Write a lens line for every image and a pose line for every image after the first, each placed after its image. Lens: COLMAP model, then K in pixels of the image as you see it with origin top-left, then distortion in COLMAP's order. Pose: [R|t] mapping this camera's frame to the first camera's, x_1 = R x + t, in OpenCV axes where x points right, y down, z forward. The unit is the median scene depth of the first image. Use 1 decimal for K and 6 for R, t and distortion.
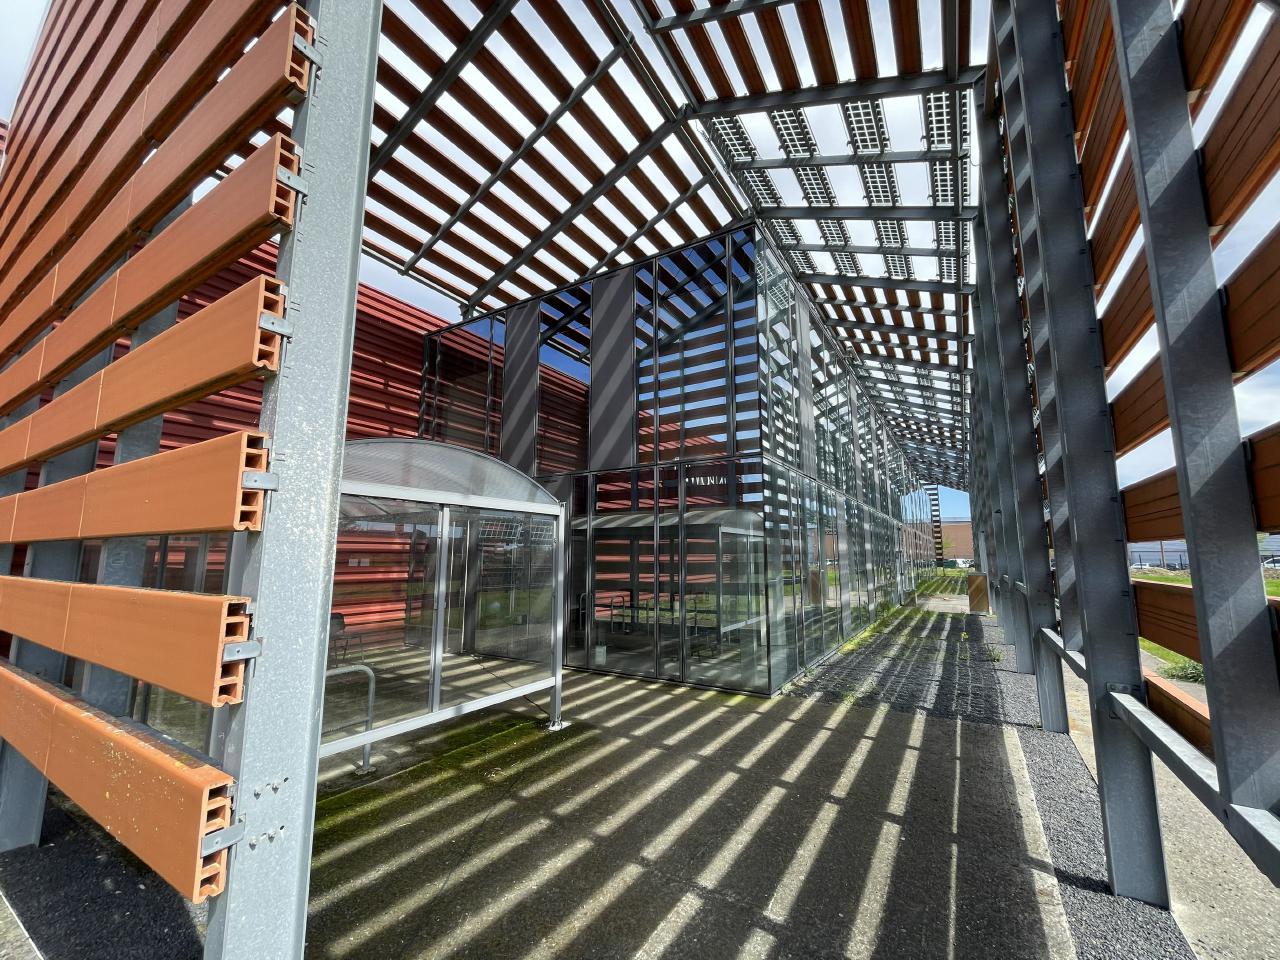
lens RADIAL K [[517.6, 0, 646.9], [0, 517.6, 482.0], [0, 0, 1]] dist [-0.026196, 0.008051]
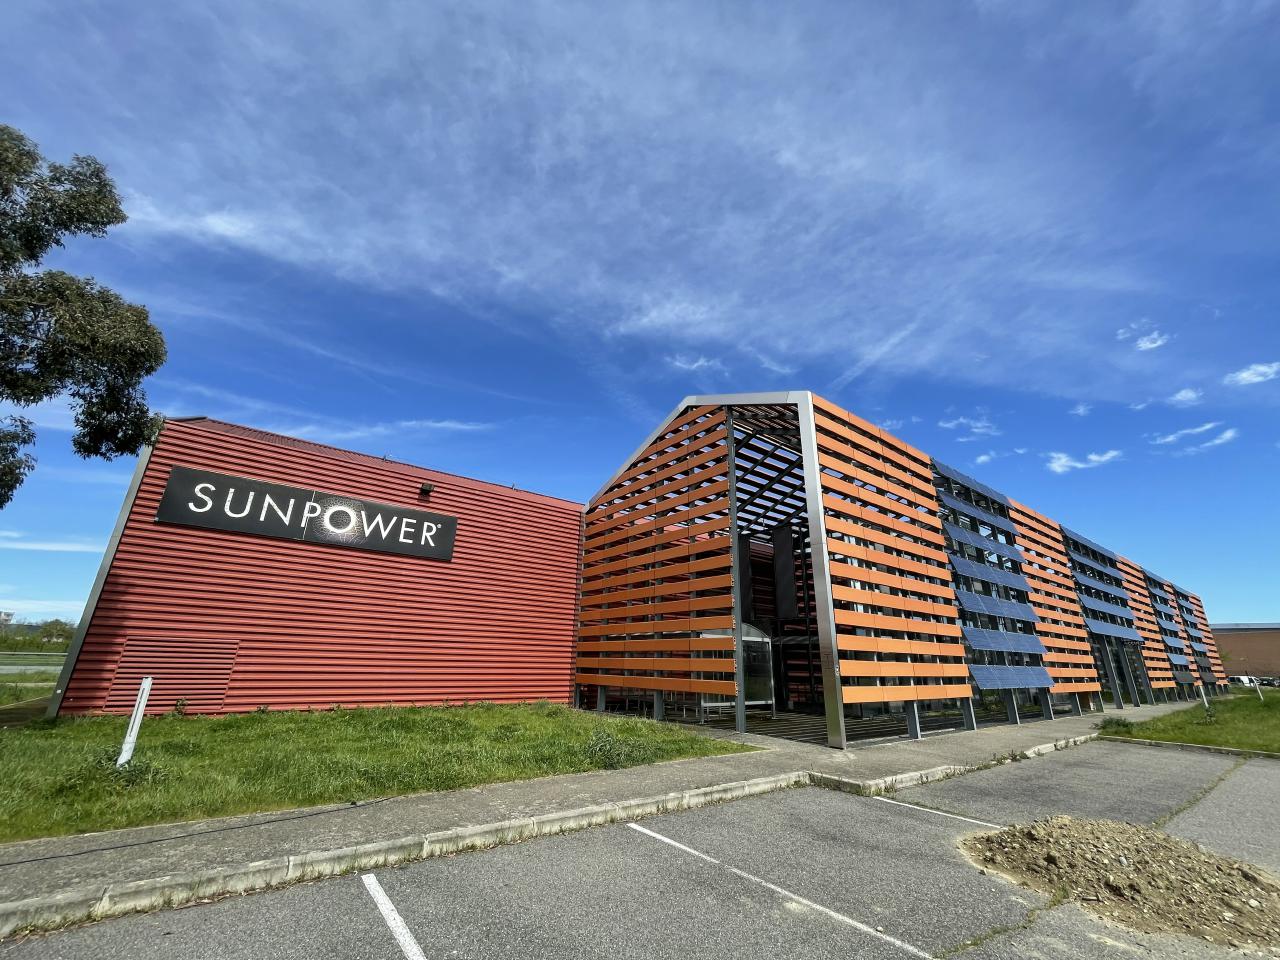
lens RADIAL K [[517.6, 0, 646.9], [0, 517.6, 482.0], [0, 0, 1]] dist [-0.026196, 0.008051]
pose [[0.933973, -0.118911, -0.336980, 0.191583], [0.044778, 0.974523, -0.219774, -0.137548], [0.354528, 0.190174, 0.915502, -1.449258]]
